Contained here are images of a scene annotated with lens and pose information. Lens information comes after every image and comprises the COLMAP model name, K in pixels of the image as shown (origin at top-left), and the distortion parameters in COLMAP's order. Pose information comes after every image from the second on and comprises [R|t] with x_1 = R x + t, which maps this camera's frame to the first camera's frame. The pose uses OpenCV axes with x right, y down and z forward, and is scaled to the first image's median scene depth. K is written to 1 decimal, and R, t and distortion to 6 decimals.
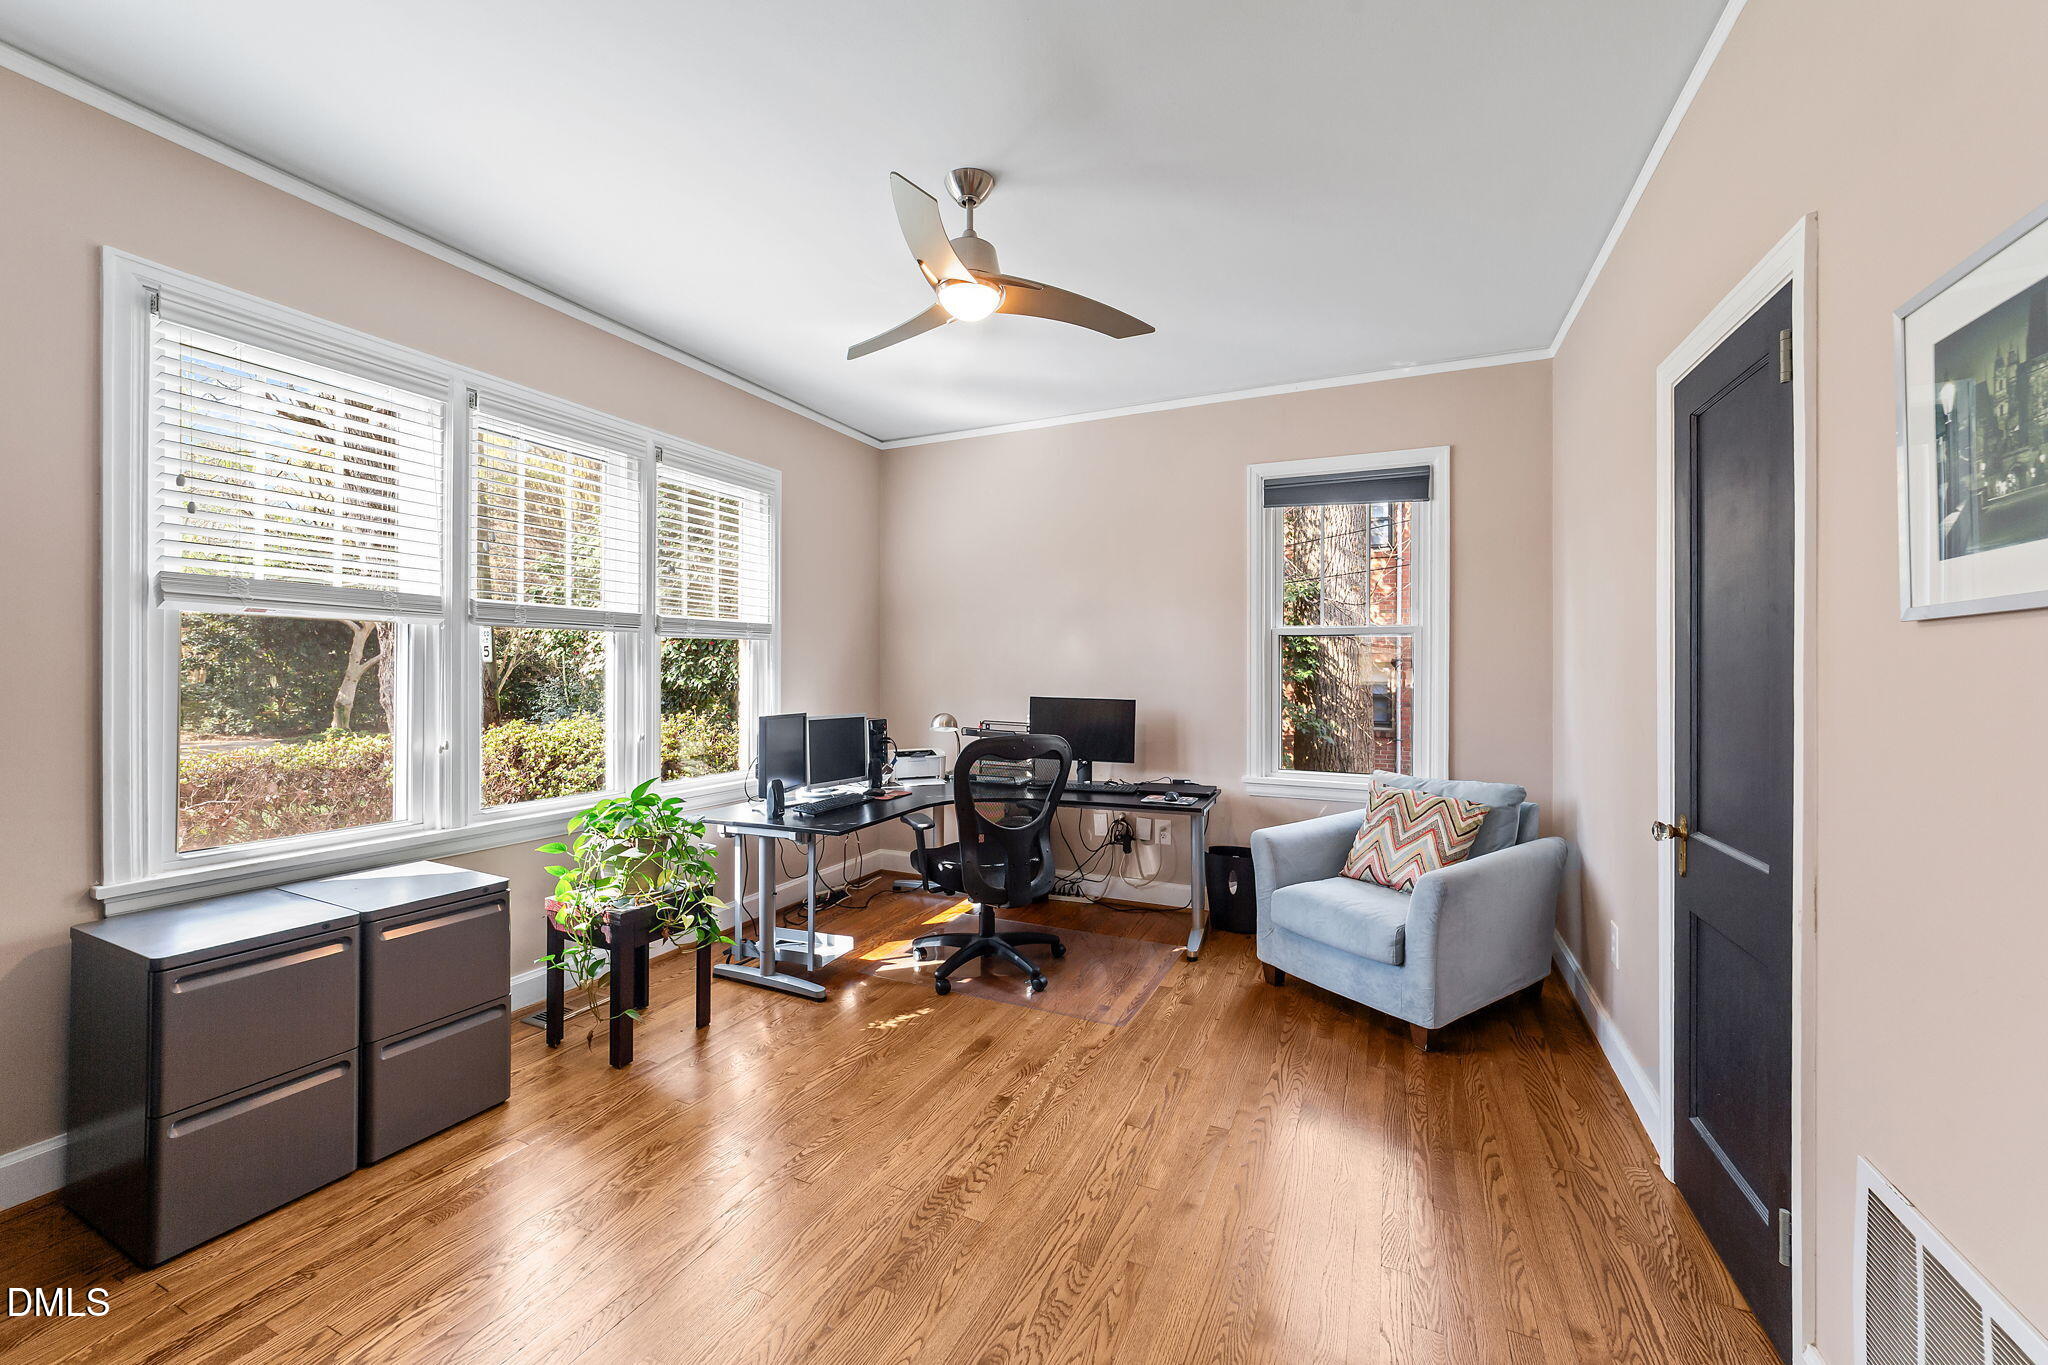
lens RADIAL K [[780.1, 0, 1018.4], [0, 780.1, 675.9], [0, 0, 1]] dist [-0.010113, 0.001607]
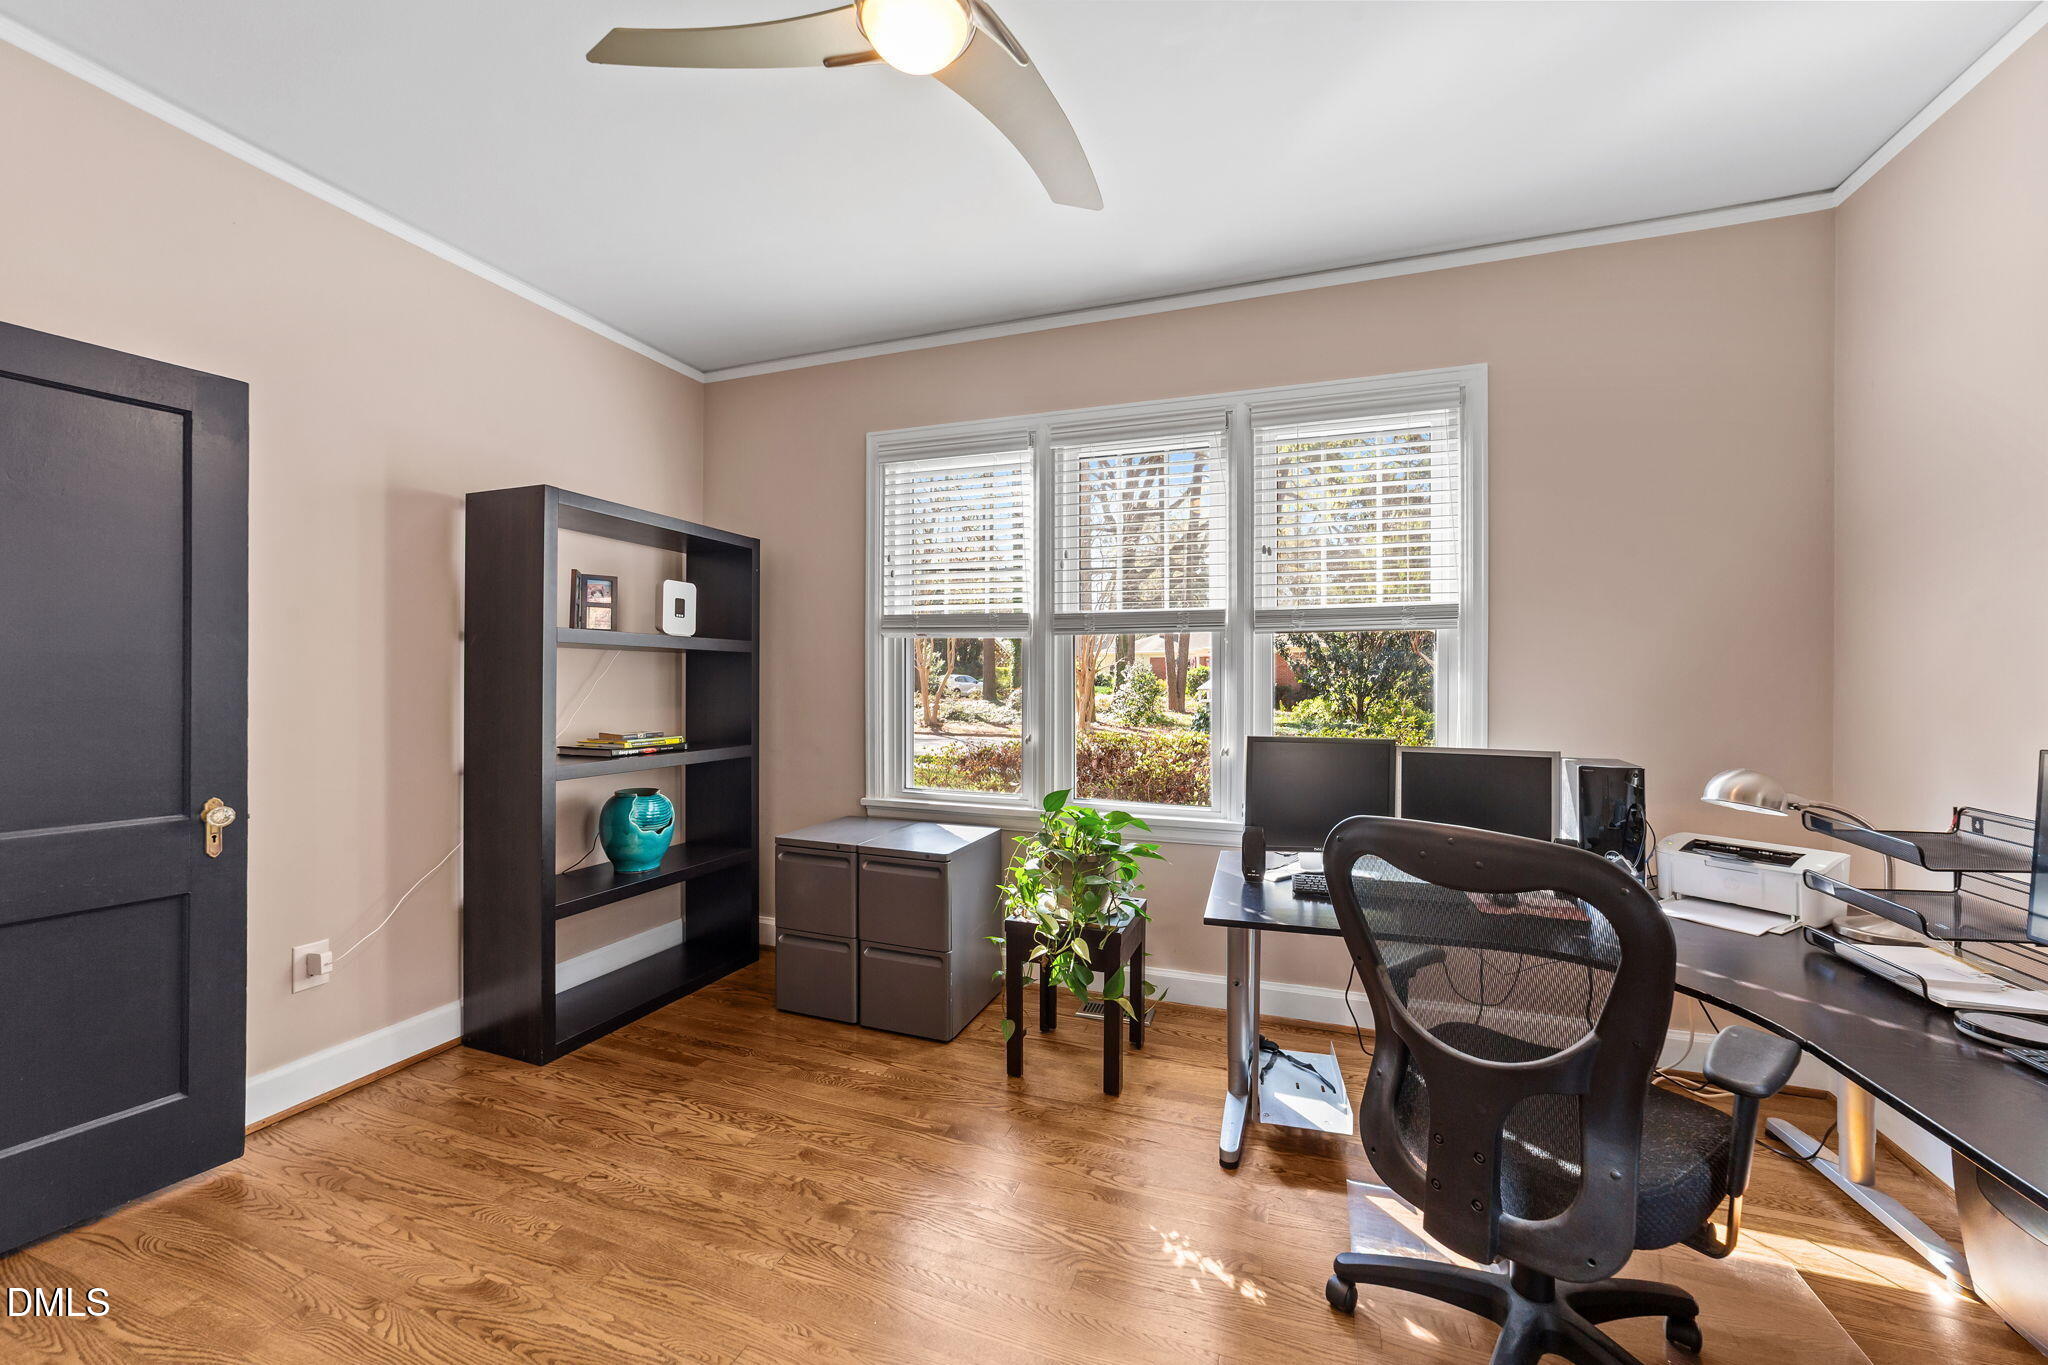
lens RADIAL K [[780.1, 0, 1022.9], [0, 780.1, 679.9], [0, 0, 1]] dist [-0.010113, 0.001607]
pose [[0.097468, -0.000695, -0.995238, 0.394841], [-0.010007, 0.999949, -0.001678, 0.002444], [0.995188, 0.010123, 0.097456, 0.759749]]
